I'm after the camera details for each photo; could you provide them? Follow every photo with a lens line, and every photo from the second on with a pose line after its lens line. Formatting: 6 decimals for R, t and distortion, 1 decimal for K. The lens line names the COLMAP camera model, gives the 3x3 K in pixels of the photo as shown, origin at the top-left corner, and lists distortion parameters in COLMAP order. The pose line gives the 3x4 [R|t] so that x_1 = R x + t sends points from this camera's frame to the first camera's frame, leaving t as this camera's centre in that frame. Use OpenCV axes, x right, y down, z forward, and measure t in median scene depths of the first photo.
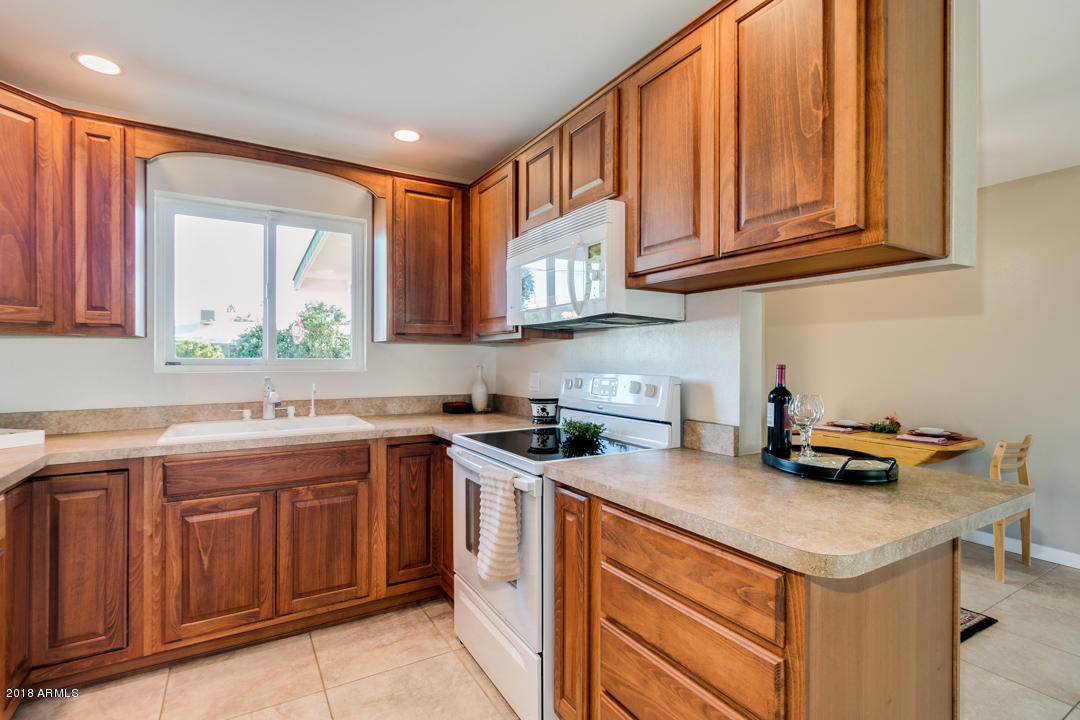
lens RADIAL K [[495.4, 0, 510.0], [0, 495.4, 363.8], [0, 0, 1]] dist [0.003981, 0.000657]
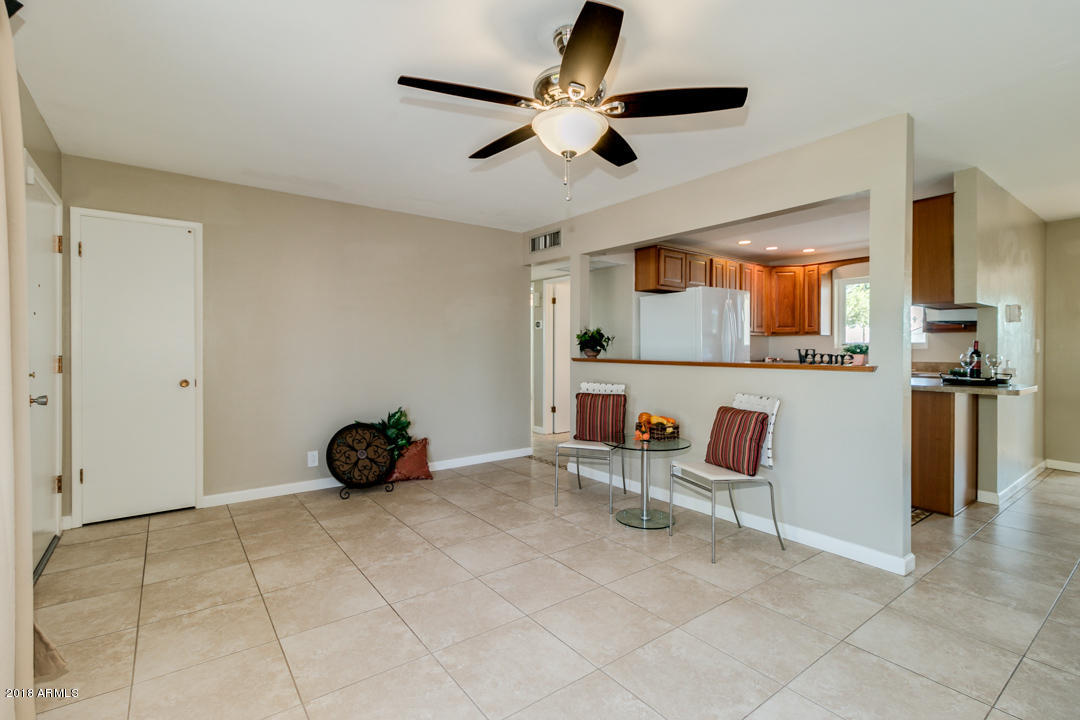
lens RADIAL K [[495.4, 0, 546.6], [0, 495.4, 352.4], [0, 0, 1]] dist [0.003981, 0.000657]
pose [[0.118901, 0.012905, -0.992822, 1.923052], [-0.000278, 0.999916, 0.012964, 0.010180], [0.992906, -0.001265, 0.118895, -0.940476]]
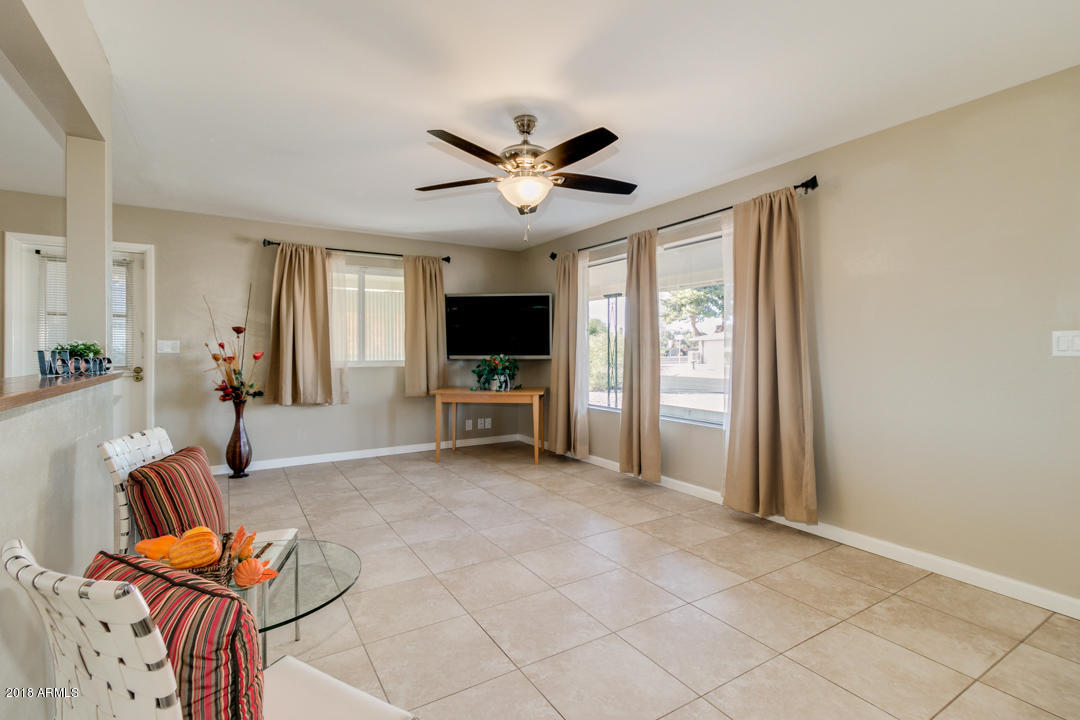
lens RADIAL K [[512.0, 0, 550.2], [0, 512.0, 353.1], [0, 0, 1]] dist [0.009680, -0.000897]
pose [[-0.037172, -0.002633, 0.999305, -0.199208], [-0.001832, 0.999995, 0.002566, 0.019642], [-0.999307, -0.001735, -0.037177, -0.810686]]
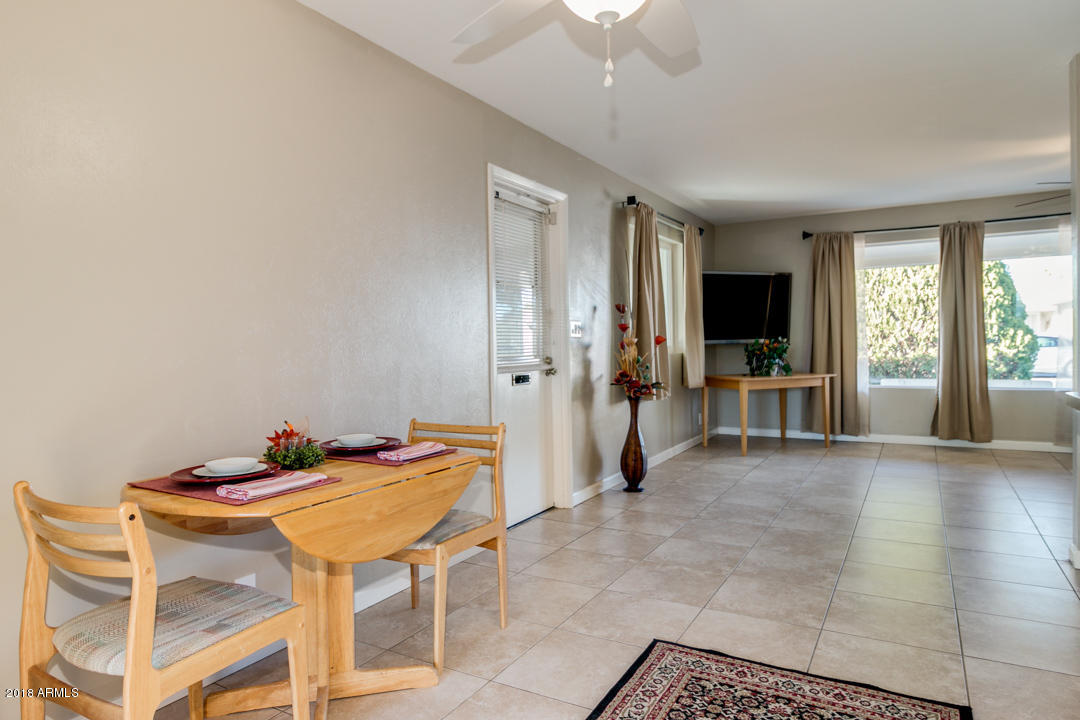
lens RADIAL K [[651.1, 0, 547.1], [0, 651.1, 352.3], [0, 0, 1]] dist [-0.002172, -0.000483]
pose [[-0.496128, 0.003236, 0.868243, 0.216611], [0.019852, 0.999774, 0.007618, 0.057830], [-0.868022, 0.021016, -0.496080, 1.699778]]
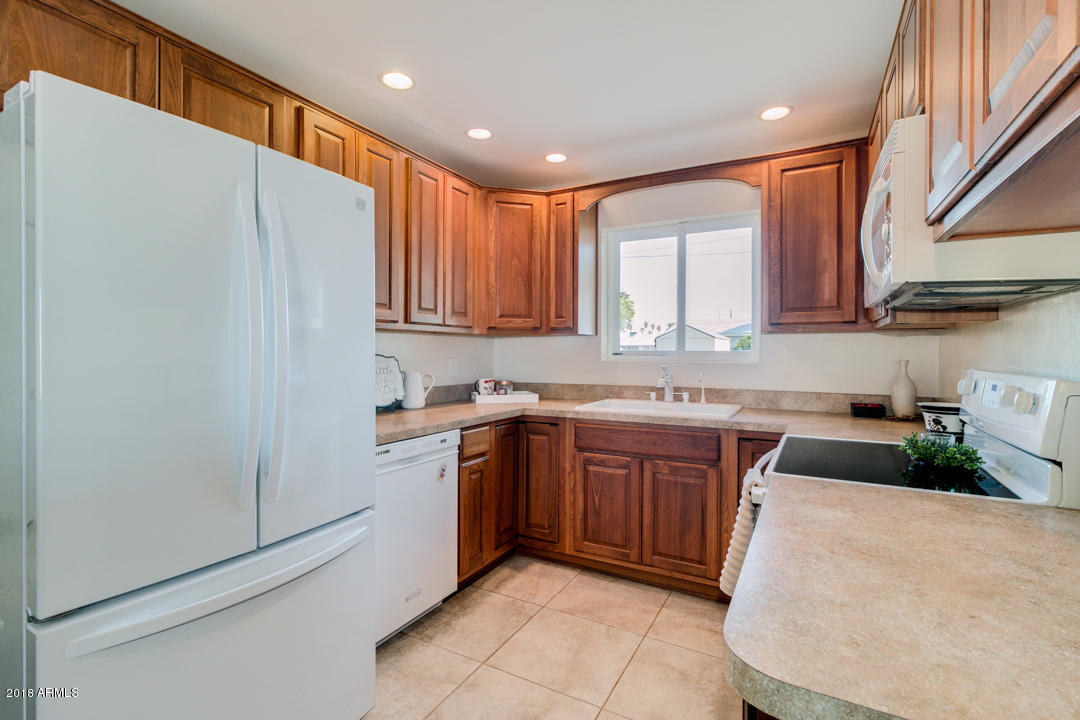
lens RADIAL K [[495.4, 0, 577.8], [0, 495.4, 355.0], [0, 0, 1]] dist [0.003981, 0.000657]
pose [[0.549488, 0.007220, -0.835470, 0.441026], [-0.010632, 0.999942, 0.001648, 0.001125], [0.835434, 0.007977, 0.549533, 0.201042]]
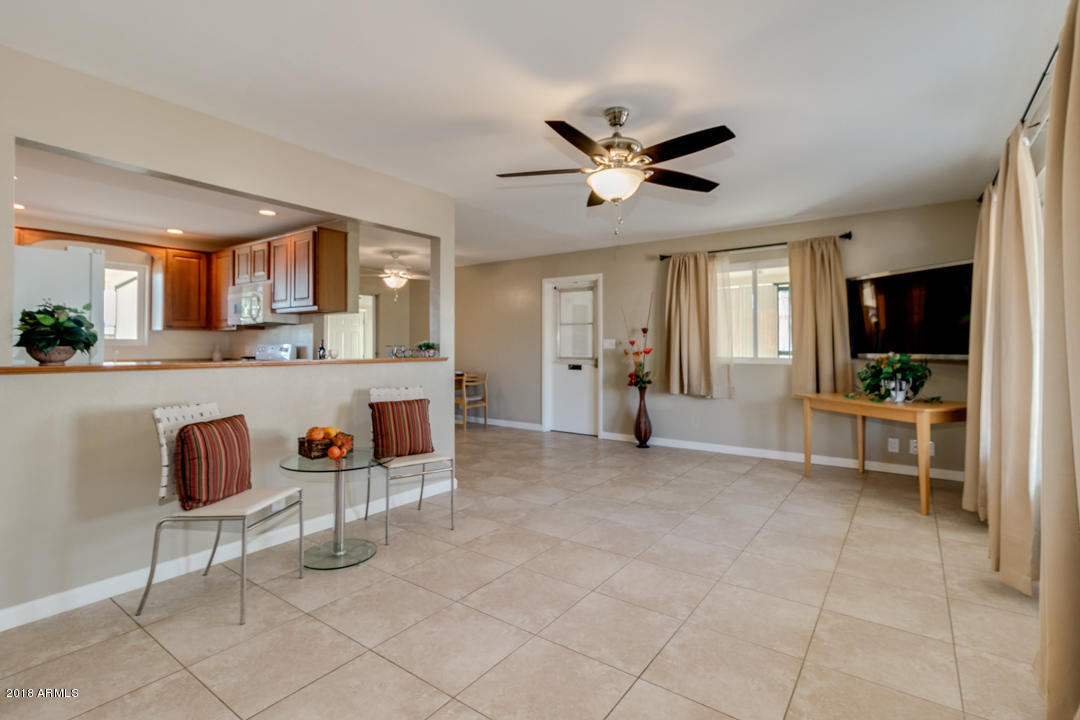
lens RADIAL K [[512.0, 0, 530.3], [0, 512.0, 345.8], [0, 0, 1]] dist [0.009680, -0.000897]
pose [[0.920709, 0.005163, 0.390216, 0.382497], [-0.005049, 0.999986, -0.001317, 0.017970], [-0.390218, -0.000758, 0.920722, -1.833914]]
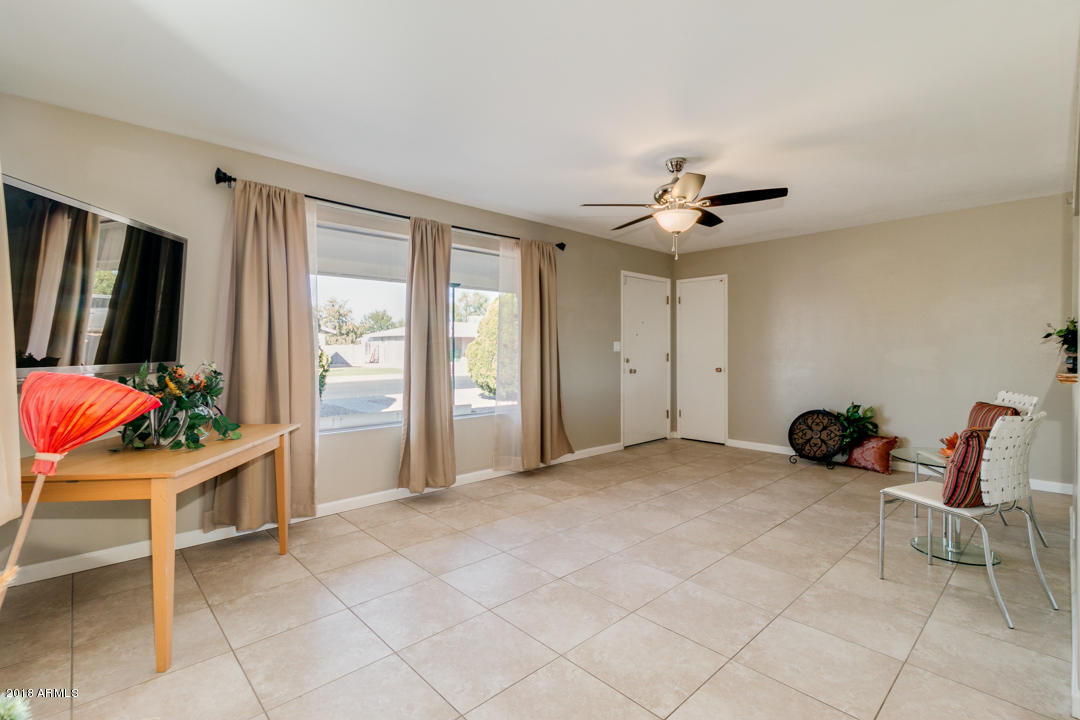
lens RADIAL K [[495.4, 0, 534.9], [0, 495.4, 357.0], [0, 0, 1]] dist [0.003981, 0.000657]
pose [[-0.975054, 0.010501, -0.221720, 1.788016], [0.007358, 0.999860, 0.014999, 0.011705], [0.221847, 0.012994, -0.974995, 0.552441]]
